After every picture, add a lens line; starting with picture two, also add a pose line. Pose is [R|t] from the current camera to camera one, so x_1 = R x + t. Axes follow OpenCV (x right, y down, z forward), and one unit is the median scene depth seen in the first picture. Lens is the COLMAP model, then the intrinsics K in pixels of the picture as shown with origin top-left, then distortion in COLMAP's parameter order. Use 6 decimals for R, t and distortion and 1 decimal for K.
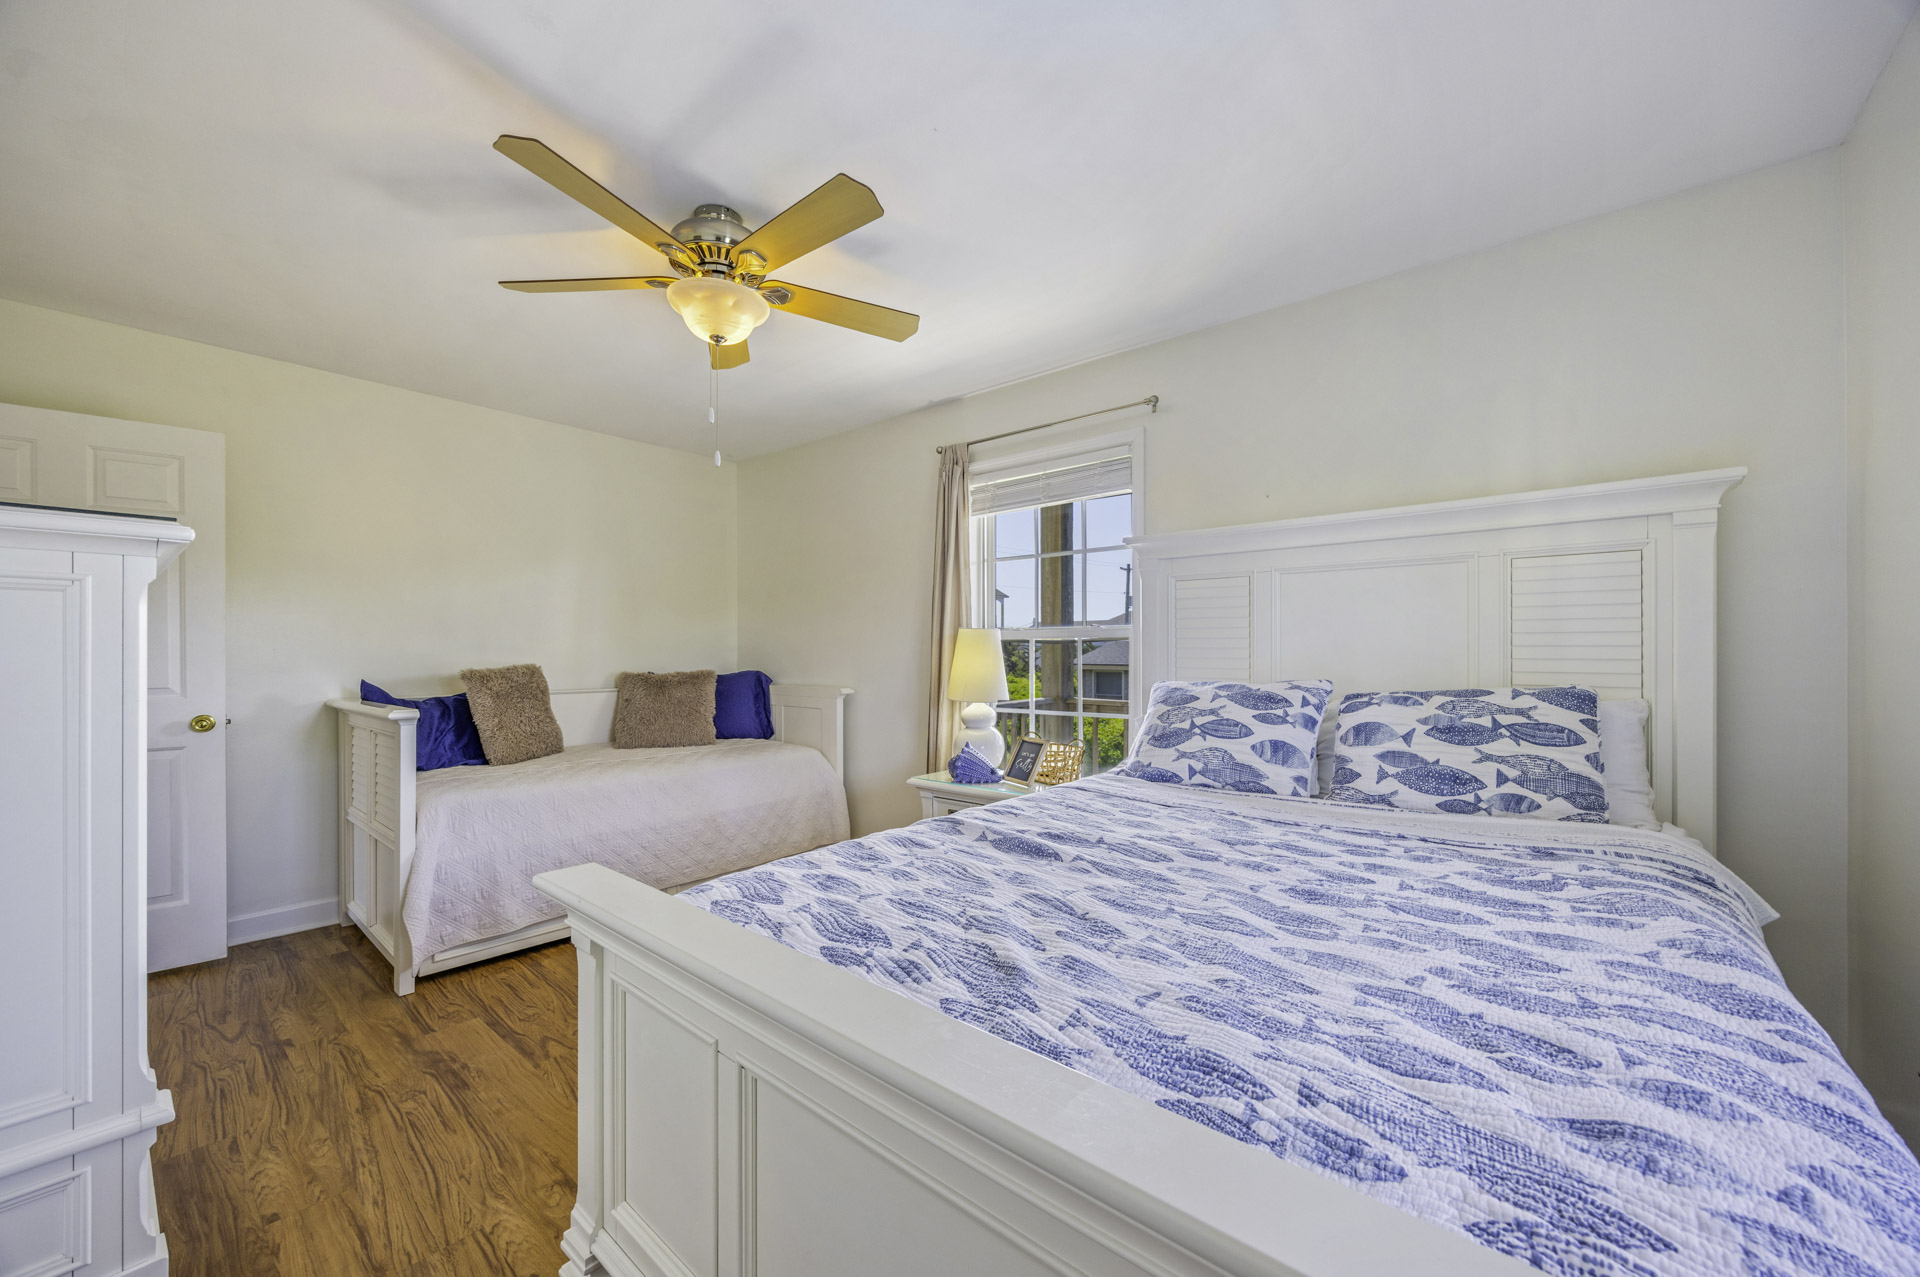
lens RADIAL K [[732.8, 0, 953.1], [0, 732.8, 653.3], [0, 0, 1]] dist [0.000338, 0.000152]
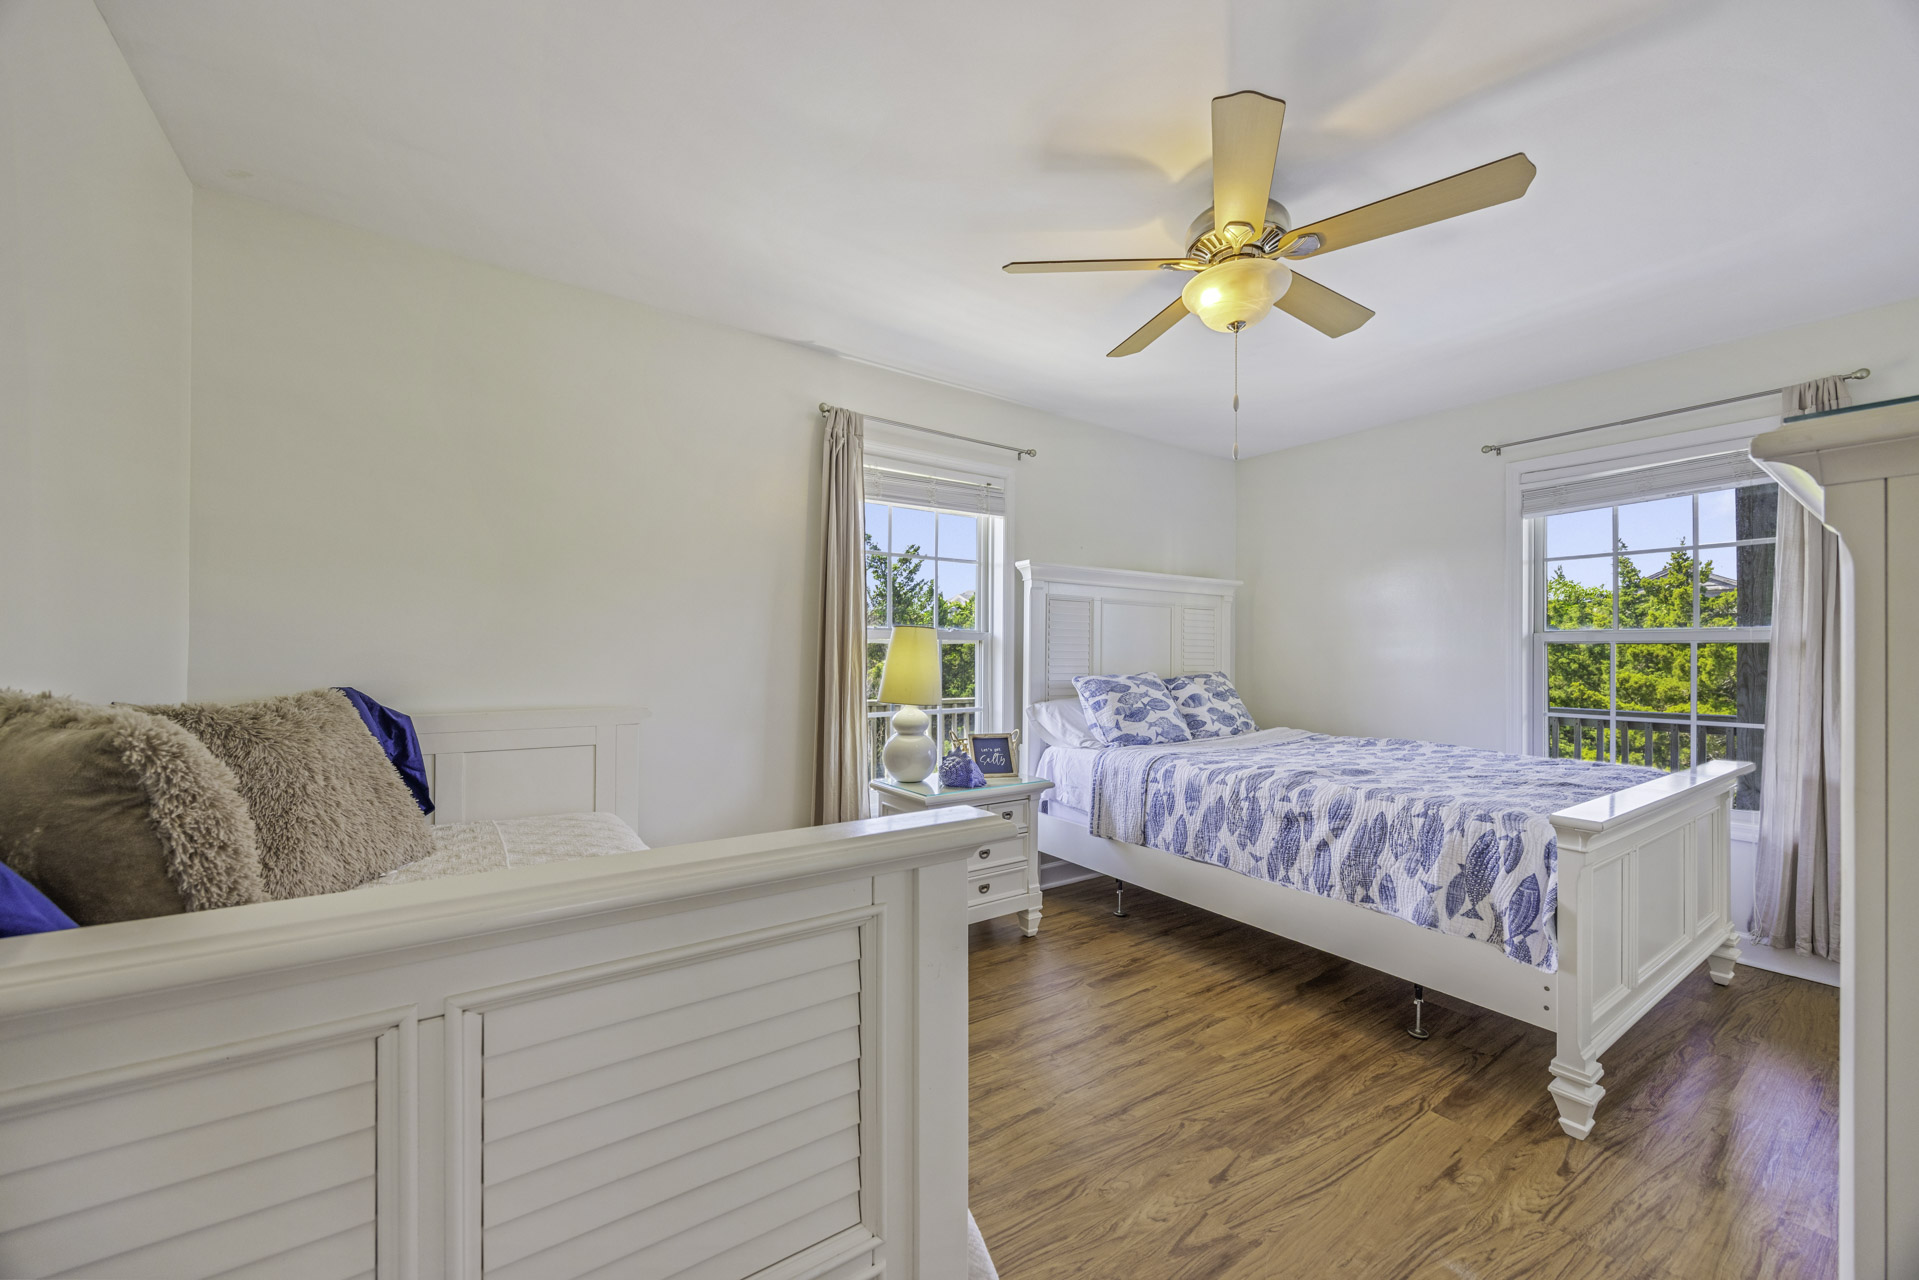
lens RADIAL K [[732.4, 0, 952.6], [0, 732.4, 654.8], [0, 0, 1]] dist [0.000338, 0.000152]
pose [[0.251101, 0.000894, 0.967960, -0.928190], [-0.005915, 0.999982, 0.000611, -0.000179], [-0.967943, -0.005879, 0.251102, 0.777859]]
